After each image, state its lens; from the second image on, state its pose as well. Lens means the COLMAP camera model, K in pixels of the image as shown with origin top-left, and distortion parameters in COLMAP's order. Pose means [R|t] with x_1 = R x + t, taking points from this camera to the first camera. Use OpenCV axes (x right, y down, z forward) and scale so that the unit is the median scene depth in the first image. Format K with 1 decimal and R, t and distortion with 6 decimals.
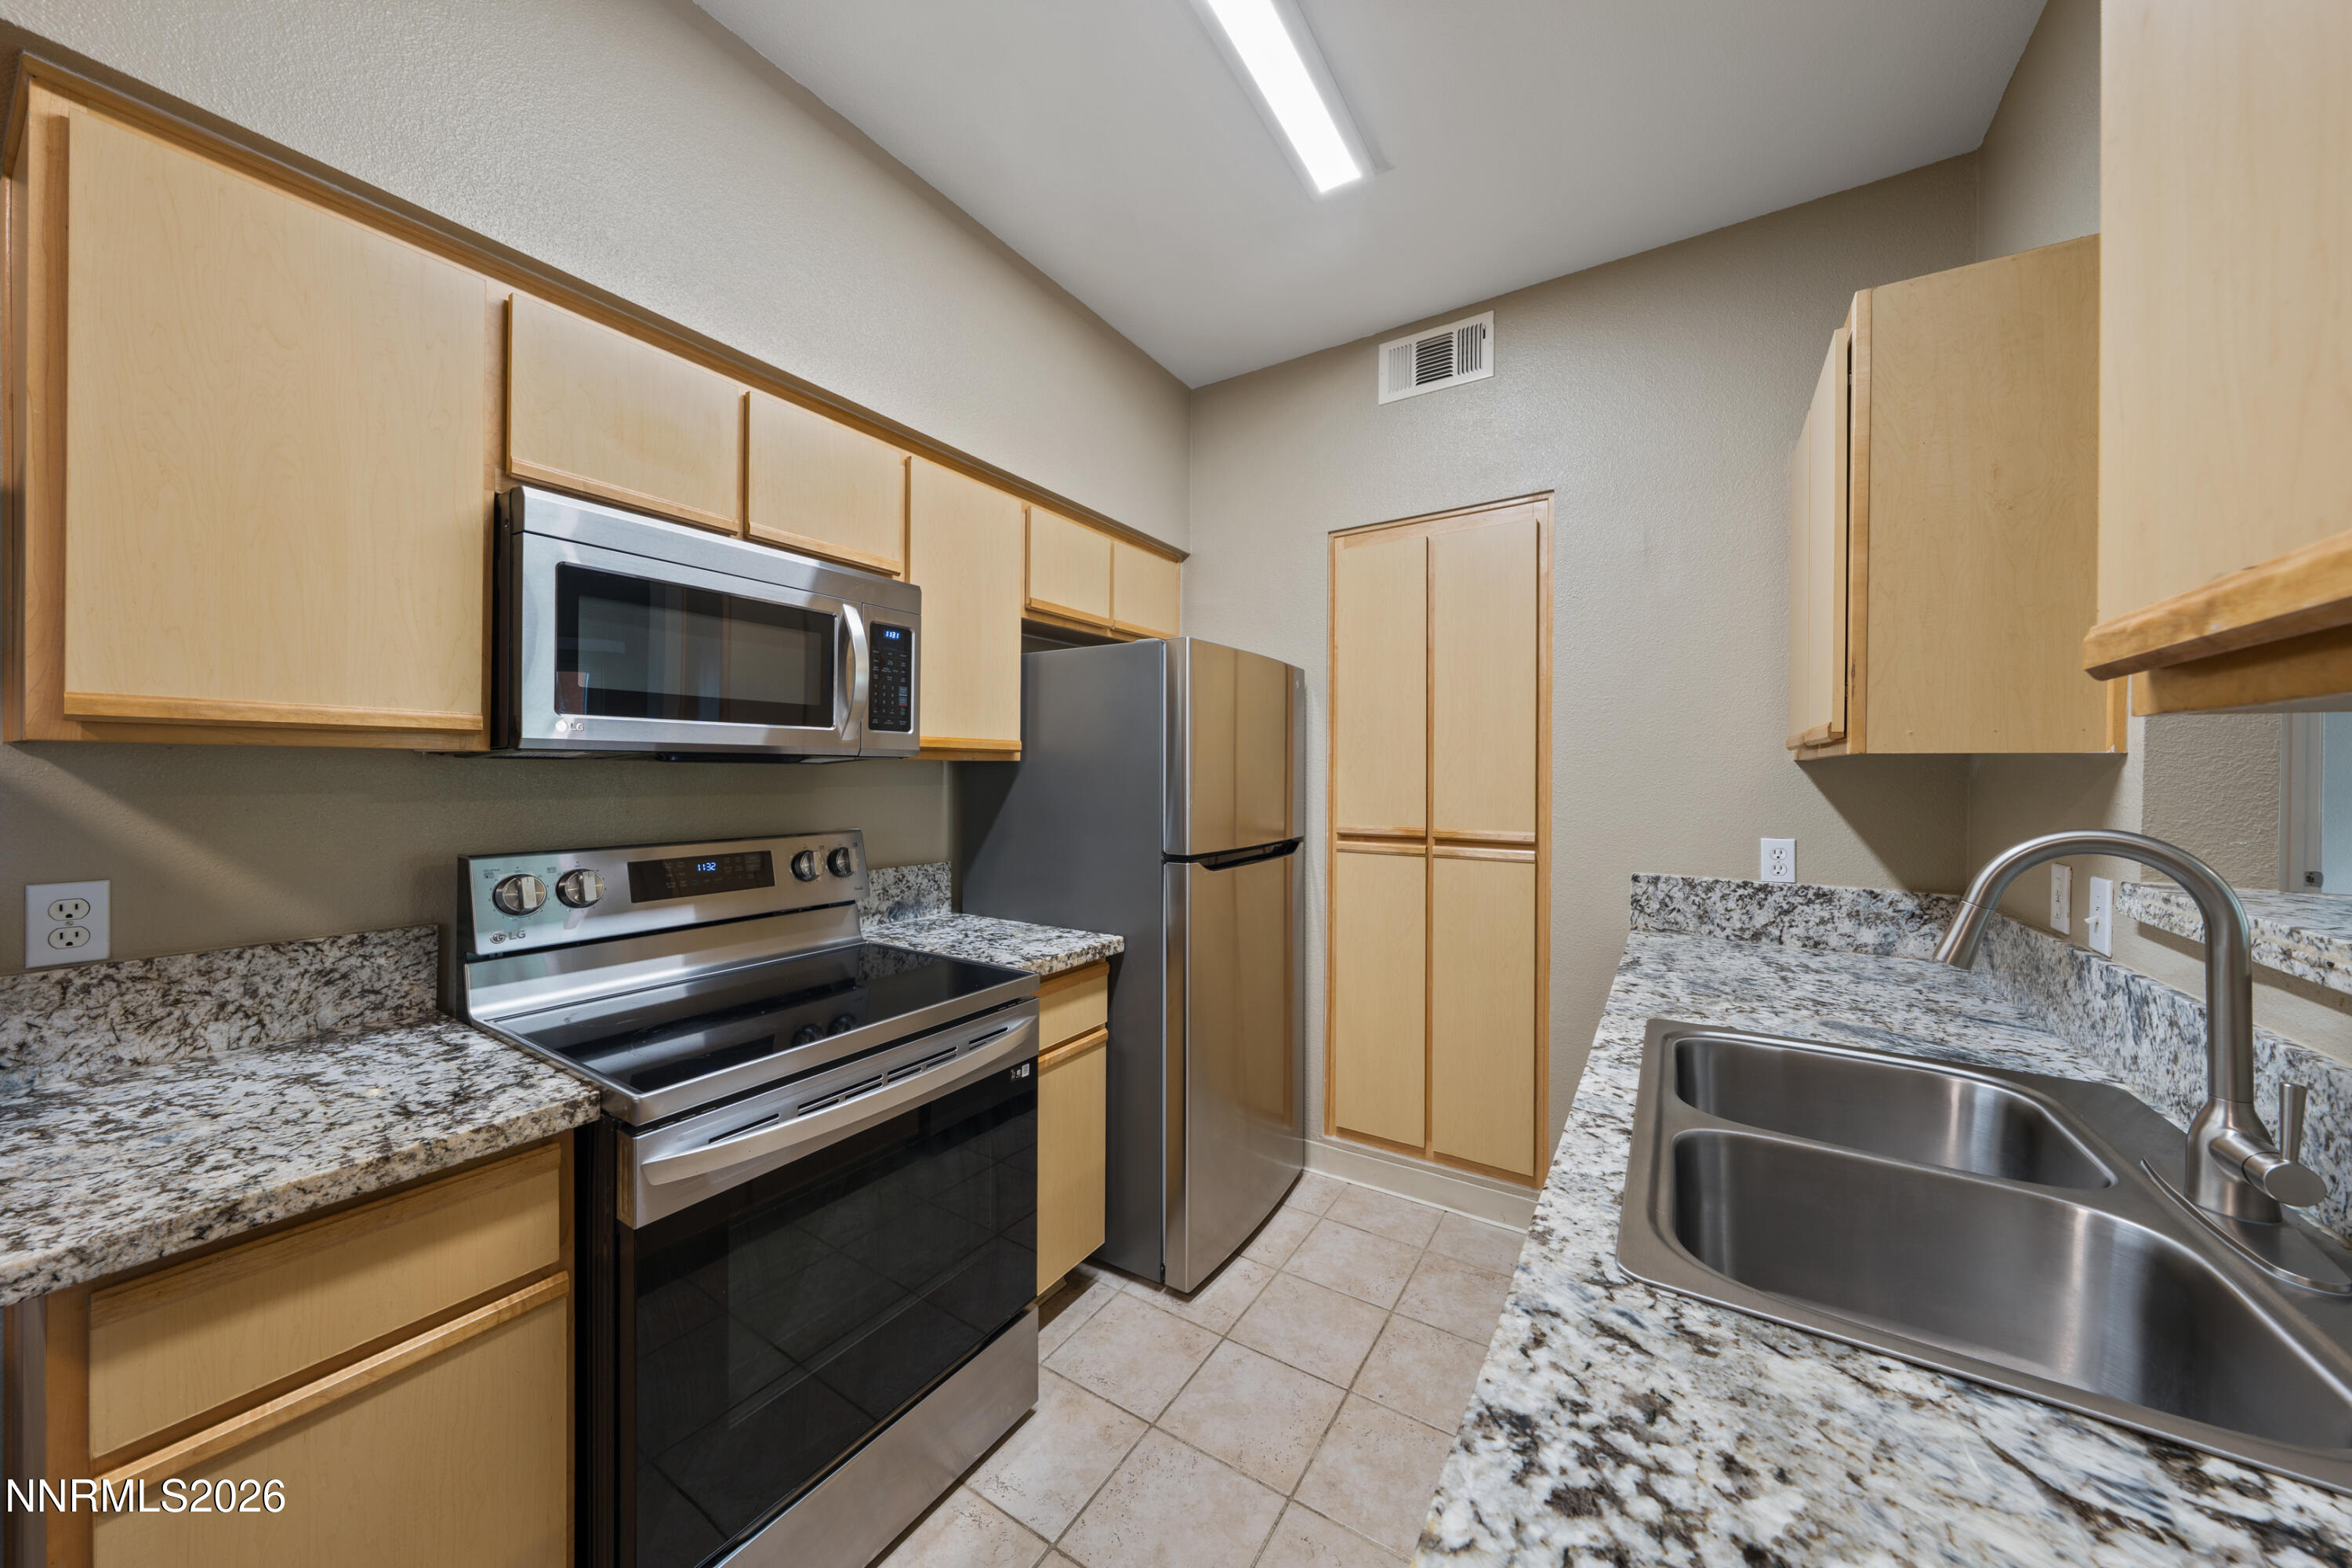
lens RADIAL K [[796.9, 0, 1171.8], [0, 796.9, 776.5], [0, 0, 1]] dist [-0.001746, -0.000278]
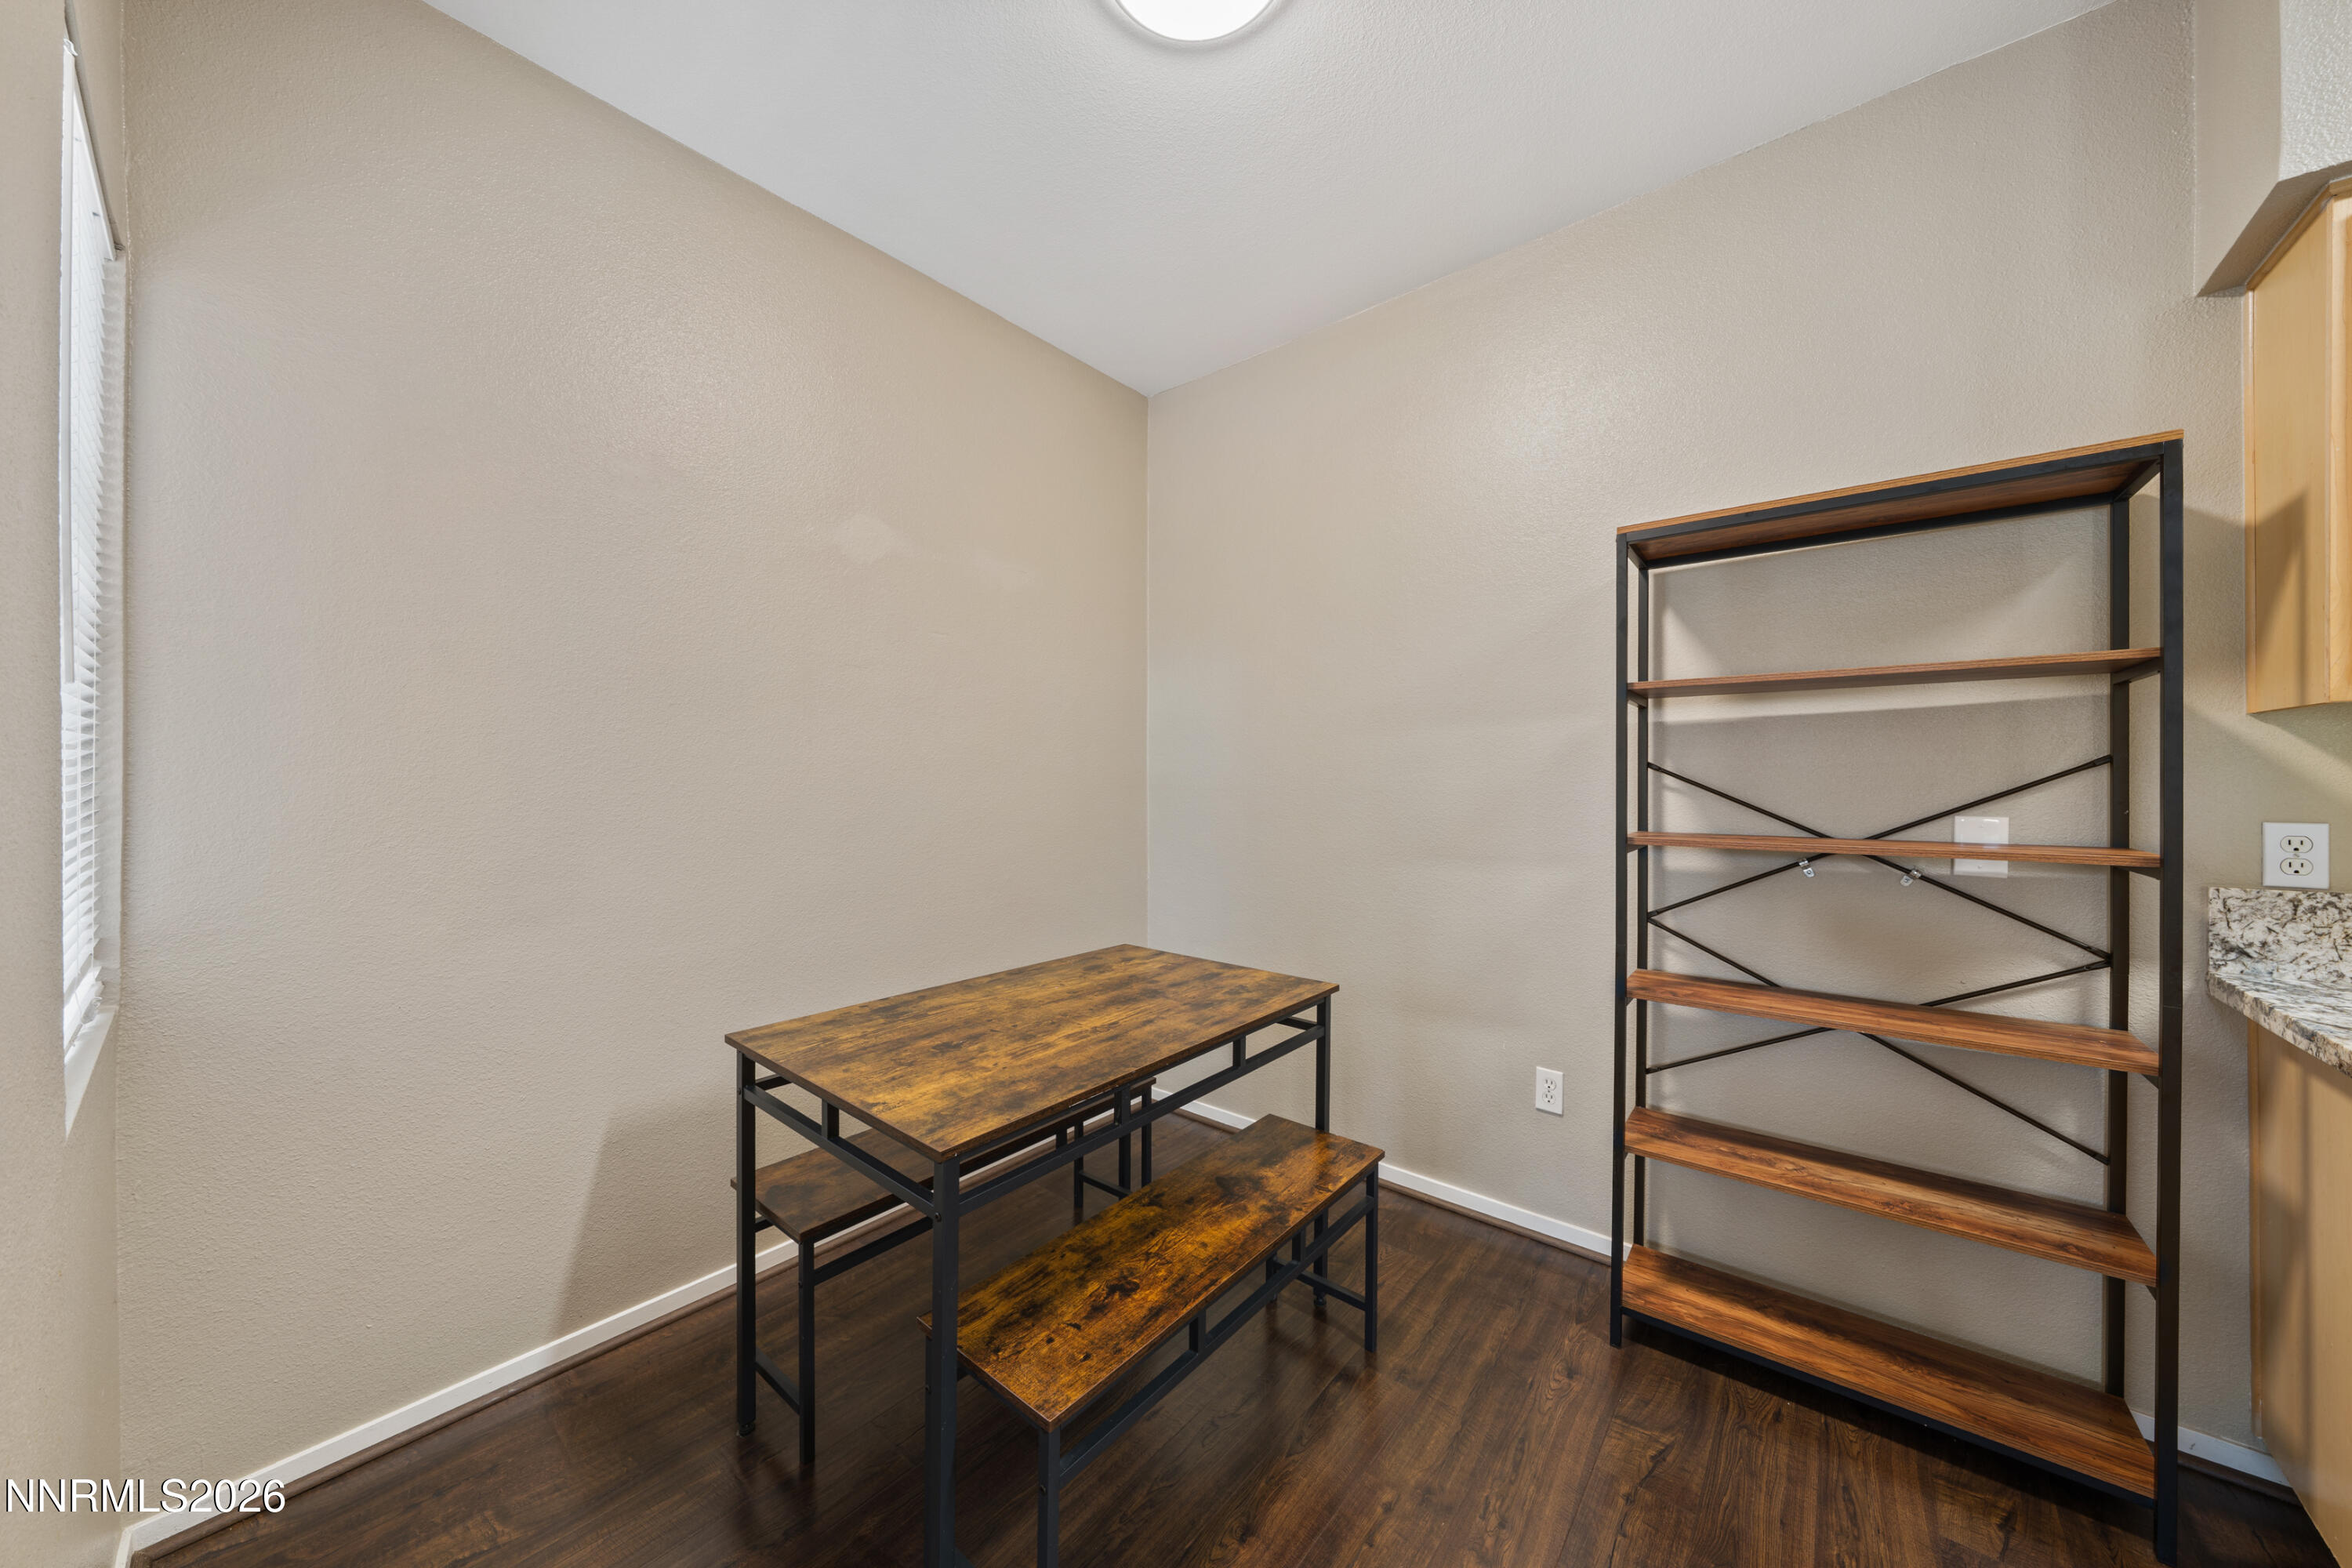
lens RADIAL K [[796.9, 0, 1157.8], [0, 796.9, 780.3], [0, 0, 1]] dist [-0.001746, -0.000278]
pose [[-0.140468, -0.003719, -0.990078, 0.092369], [-0.002766, 0.999991, -0.003363, 0.069366], [0.990081, 0.002266, -0.140477, -0.550026]]
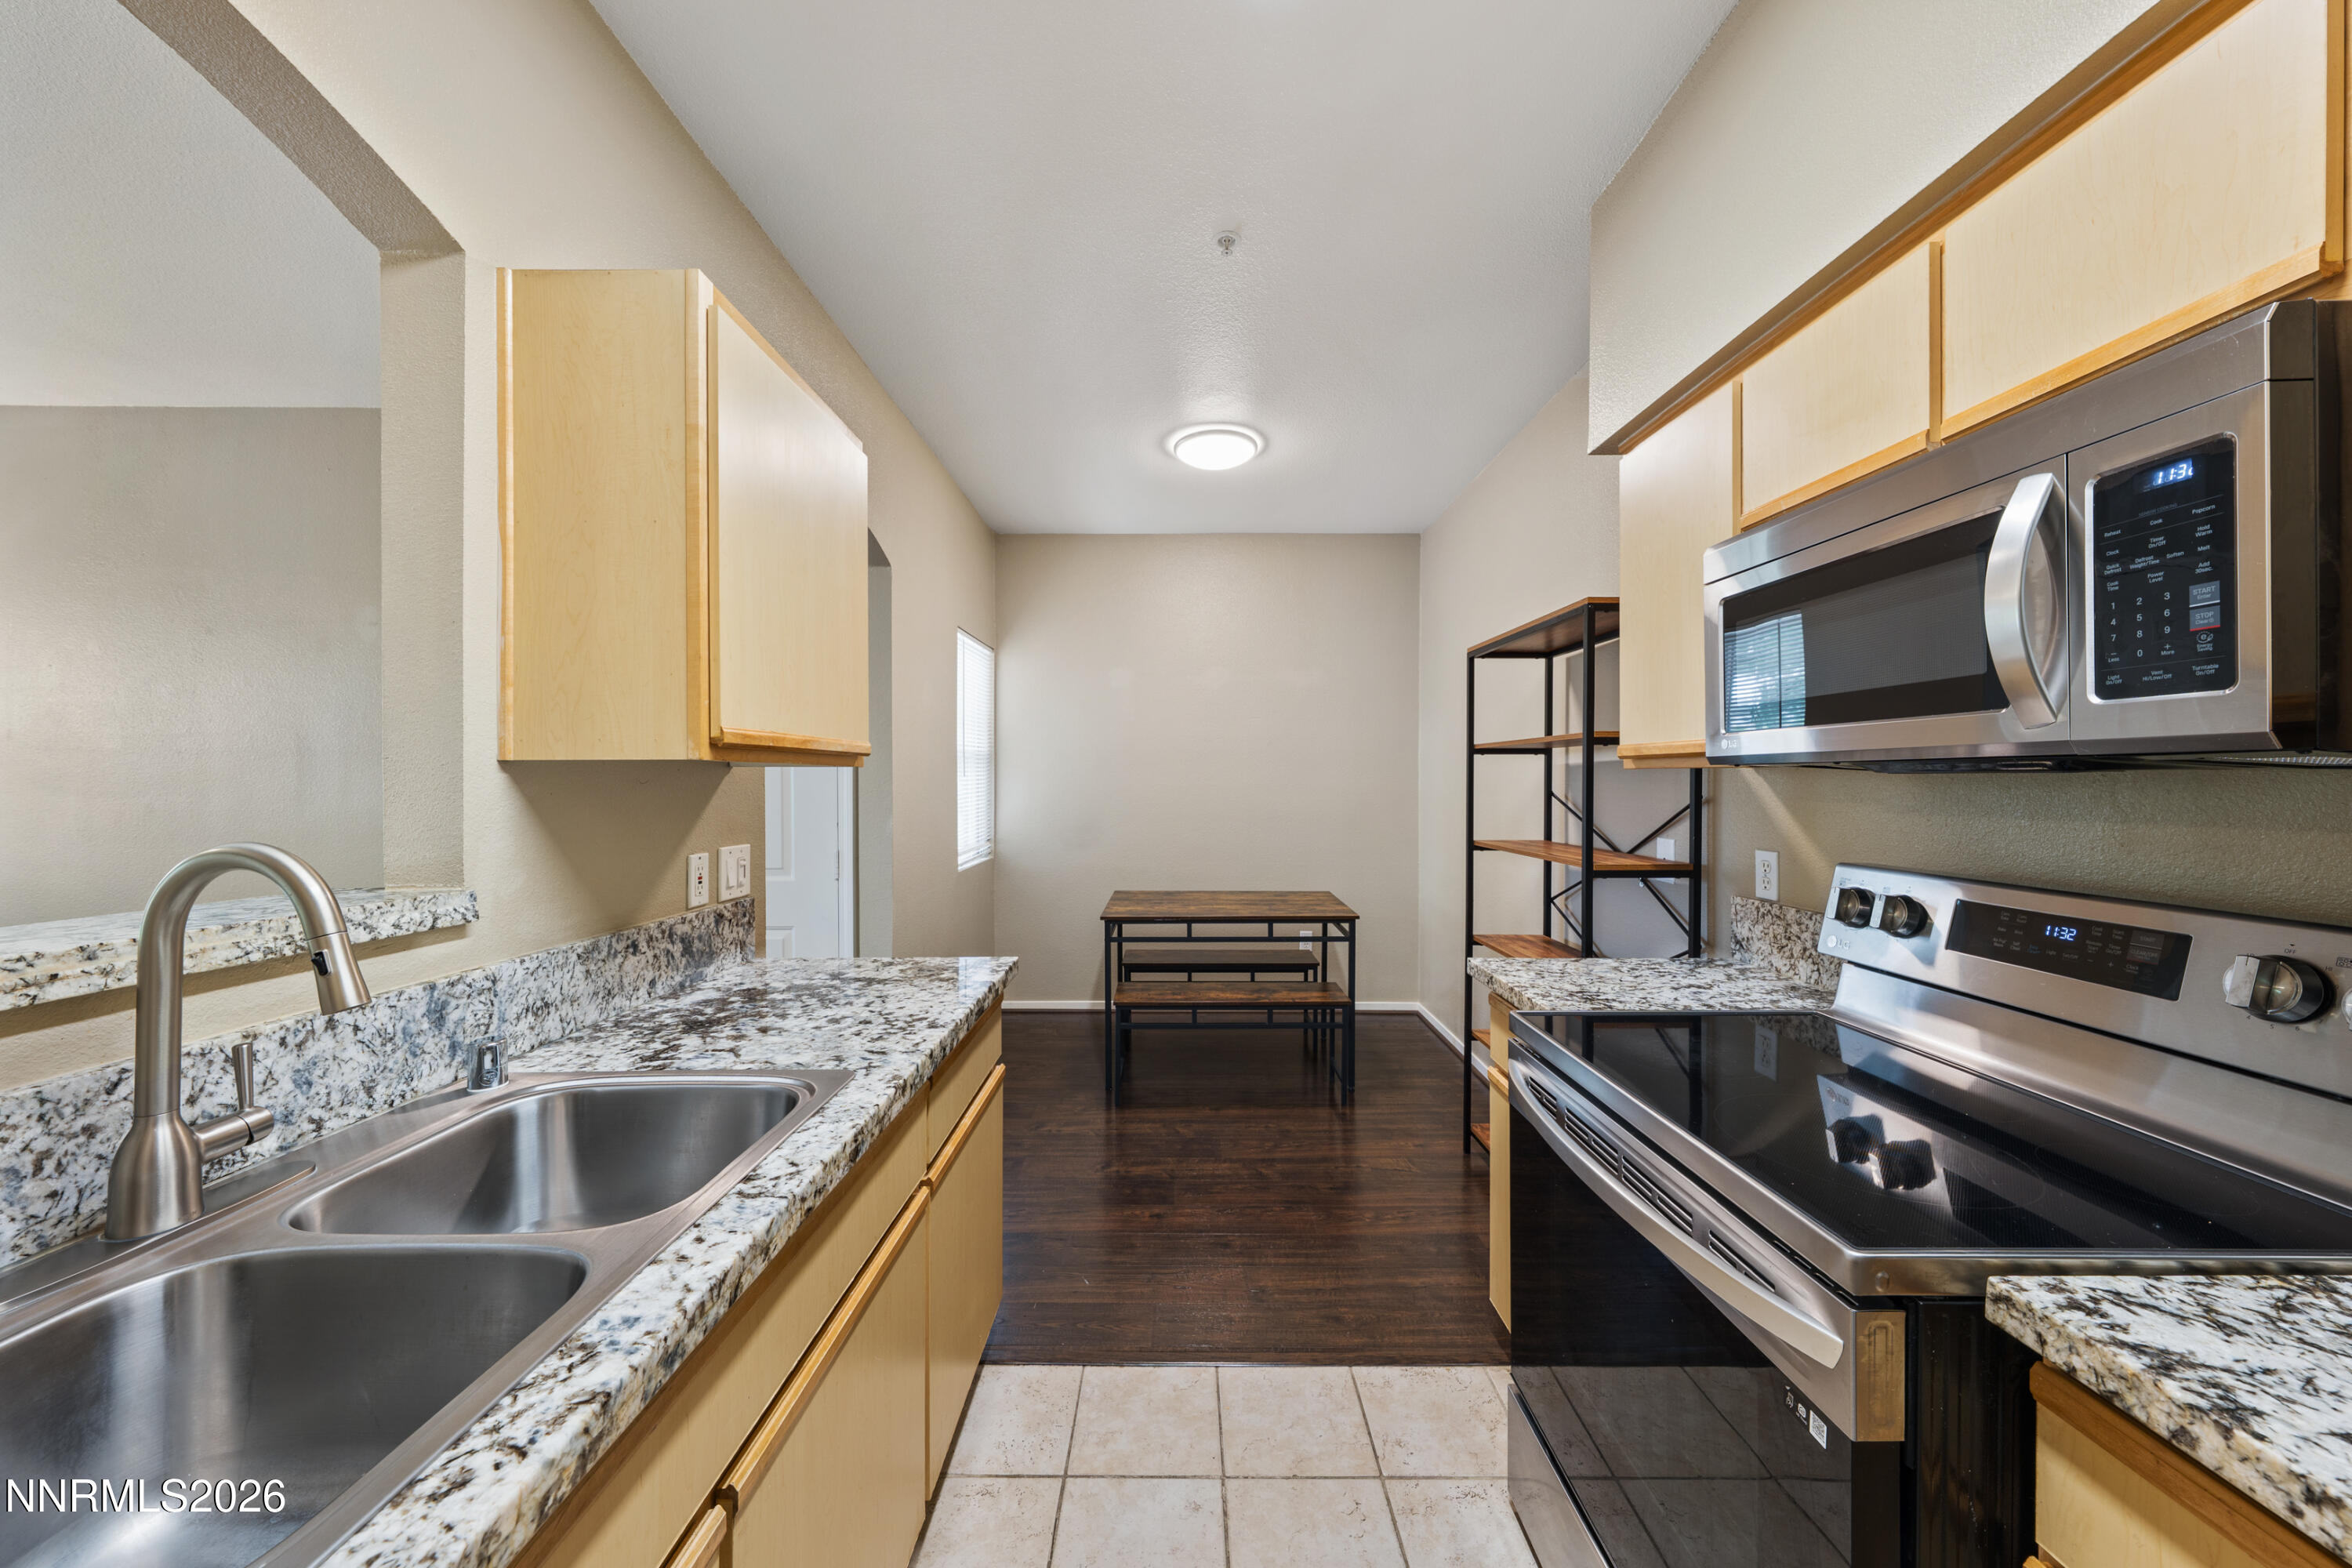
lens RADIAL K [[796.9, 0, 1189.9], [0, 796.9, 804.5], [0, 0, 1]] dist [-0.001746, -0.000278]
pose [[-0.836229, 0.012164, -0.548245, 0.503928], [-0.006654, 0.999455, 0.032325, -0.009899], [0.548340, 0.030680, -0.835693, 1.580935]]
